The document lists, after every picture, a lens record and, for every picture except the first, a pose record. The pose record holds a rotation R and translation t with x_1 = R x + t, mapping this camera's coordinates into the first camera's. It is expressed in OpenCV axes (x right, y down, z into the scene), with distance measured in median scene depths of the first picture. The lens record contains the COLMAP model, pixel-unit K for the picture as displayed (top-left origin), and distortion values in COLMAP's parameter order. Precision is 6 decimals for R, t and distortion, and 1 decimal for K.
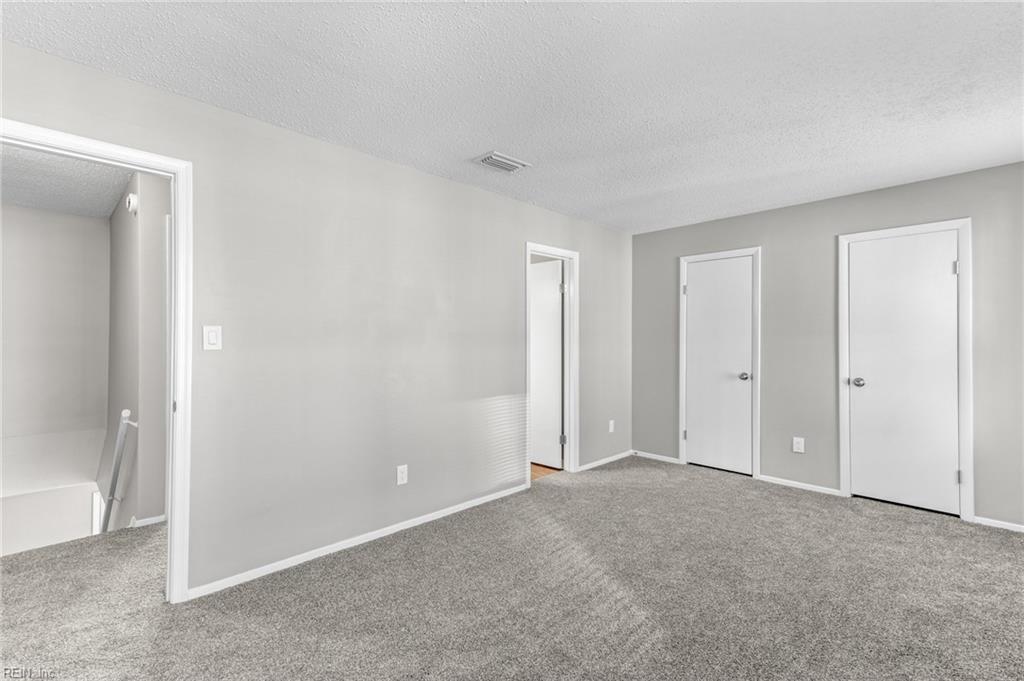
lens RADIAL K [[466.6, 0, 493.0], [0, 466.6, 336.4], [0, 0, 1]] dist [0.026663, -0.000824]
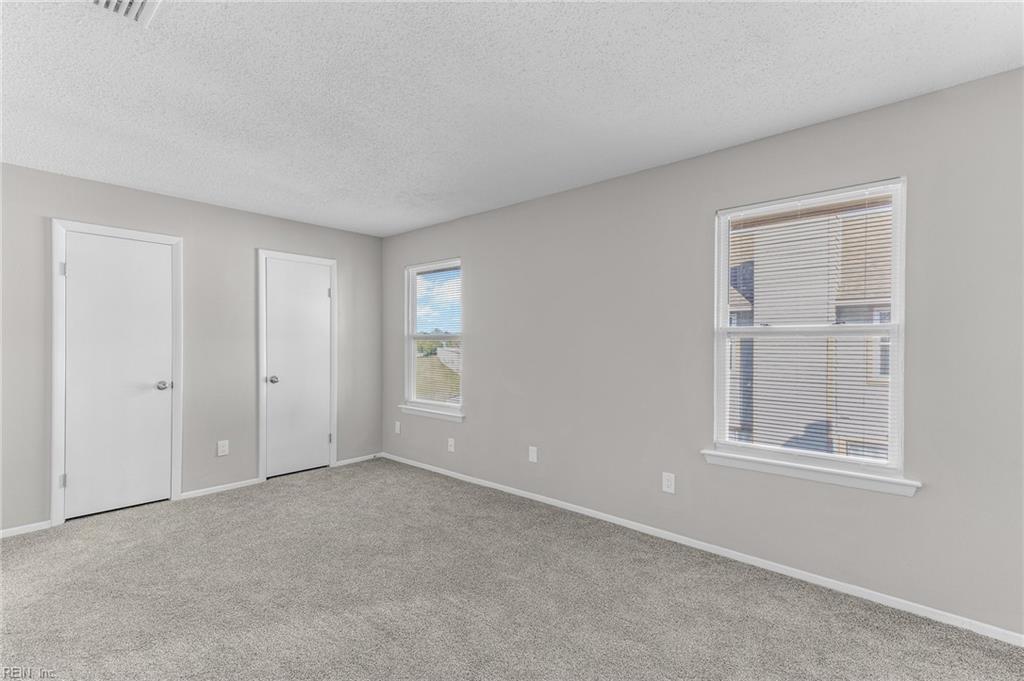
lens RADIAL K [[466.6, 0, 510.3], [0, 466.6, 347.6], [0, 0, 1]] dist [0.026663, -0.000824]
pose [[-0.076481, -0.002247, 0.997068, -0.417426], [-0.004169, 0.999989, 0.001934, 0.013807], [-0.997062, -0.004009, -0.076490, 0.501617]]
